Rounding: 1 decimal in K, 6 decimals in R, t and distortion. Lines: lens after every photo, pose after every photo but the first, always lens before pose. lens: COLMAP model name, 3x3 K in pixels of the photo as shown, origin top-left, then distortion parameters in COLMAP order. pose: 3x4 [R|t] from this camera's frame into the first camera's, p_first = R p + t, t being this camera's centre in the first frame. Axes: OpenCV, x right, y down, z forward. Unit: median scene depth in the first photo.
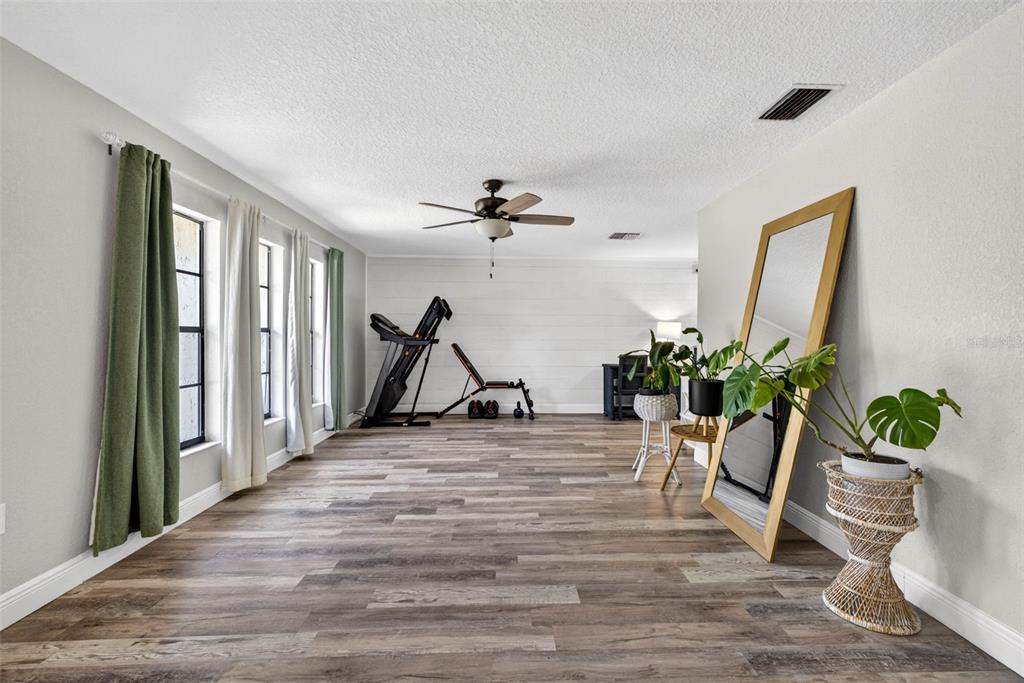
lens RADIAL K [[448.8, 0, 514.0], [0, 448.8, 336.1], [0, 0, 1]] dist [0.003591, 0.000083]
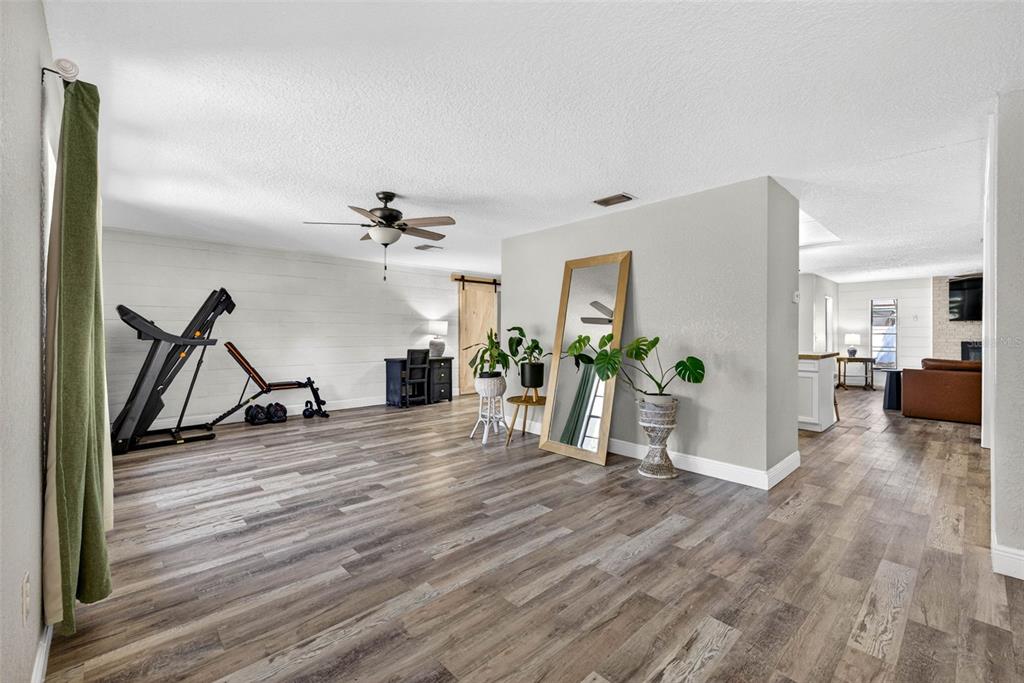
lens RADIAL K [[437.1, 0, 516.8], [0, 437.1, 330.1], [0, 0, 1]] dist [0.001803, 0.000029]
pose [[0.751990, 0.000378, 0.659175, -0.593447], [0.003842, 0.999980, -0.004956, -0.001790], [-0.659164, 0.006259, 0.751973, -0.018090]]
